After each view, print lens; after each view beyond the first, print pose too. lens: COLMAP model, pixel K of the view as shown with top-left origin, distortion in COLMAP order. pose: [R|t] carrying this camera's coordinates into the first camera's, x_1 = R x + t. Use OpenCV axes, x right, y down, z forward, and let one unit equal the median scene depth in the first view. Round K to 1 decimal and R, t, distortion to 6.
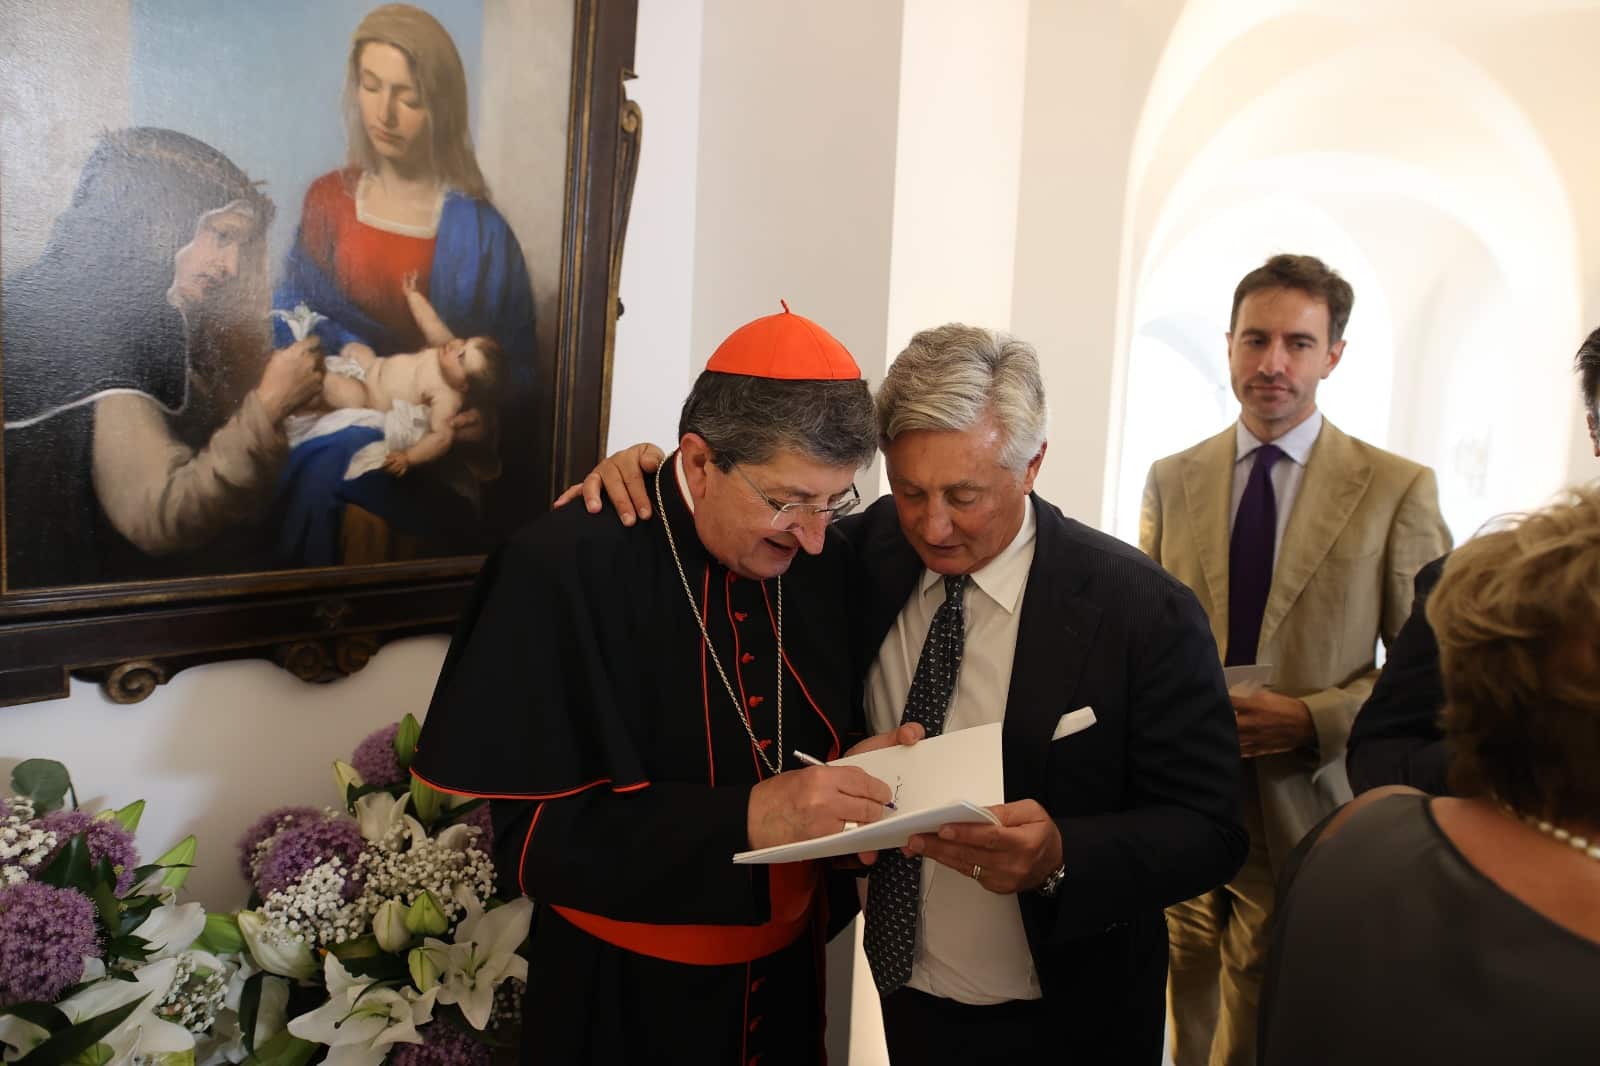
lens RADIAL K [[926.4, 0, 800.0], [0, 926.4, 533.0], [0, 0, 1]] dist [-0.027525, -0.000043]
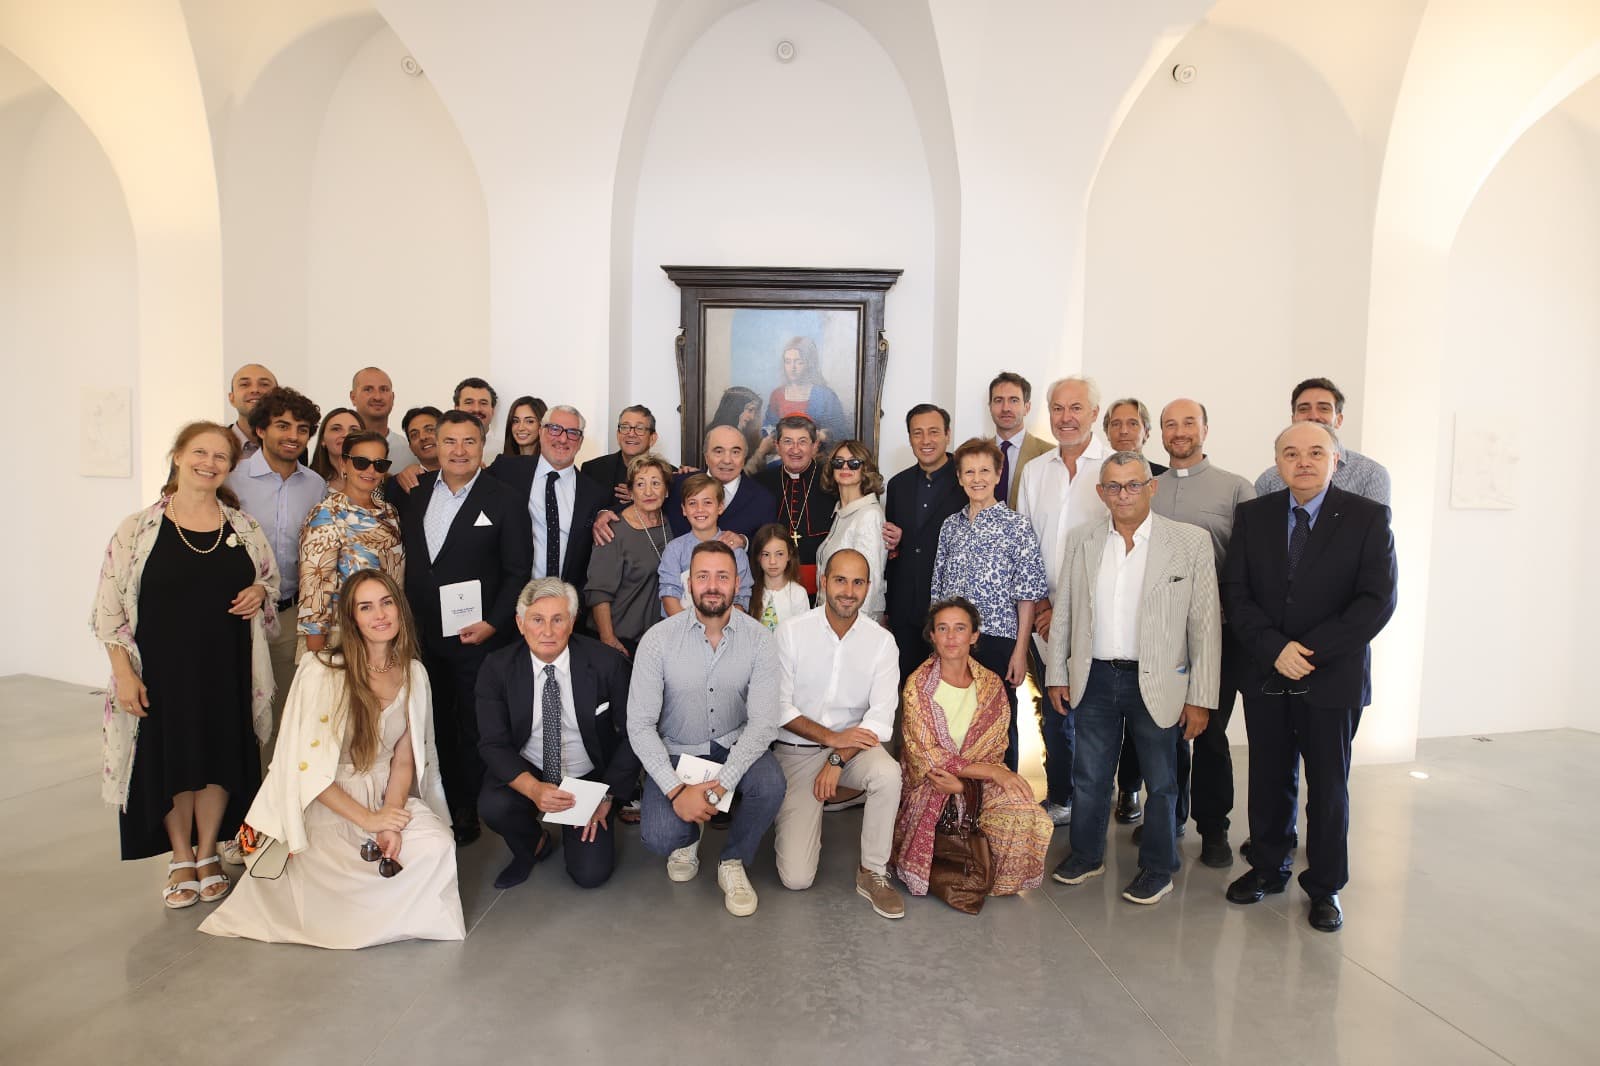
lens RADIAL K [[926.4, 0, 800.0], [0, 926.4, 533.0], [0, 0, 1]] dist [-0.027525, -0.000043]
pose [[0.640649, -0.008966, -0.767782, 2.234424], [-0.067748, 0.995372, -0.068154, 0.400814], [0.764839, 0.095679, 0.637076, -1.152057]]
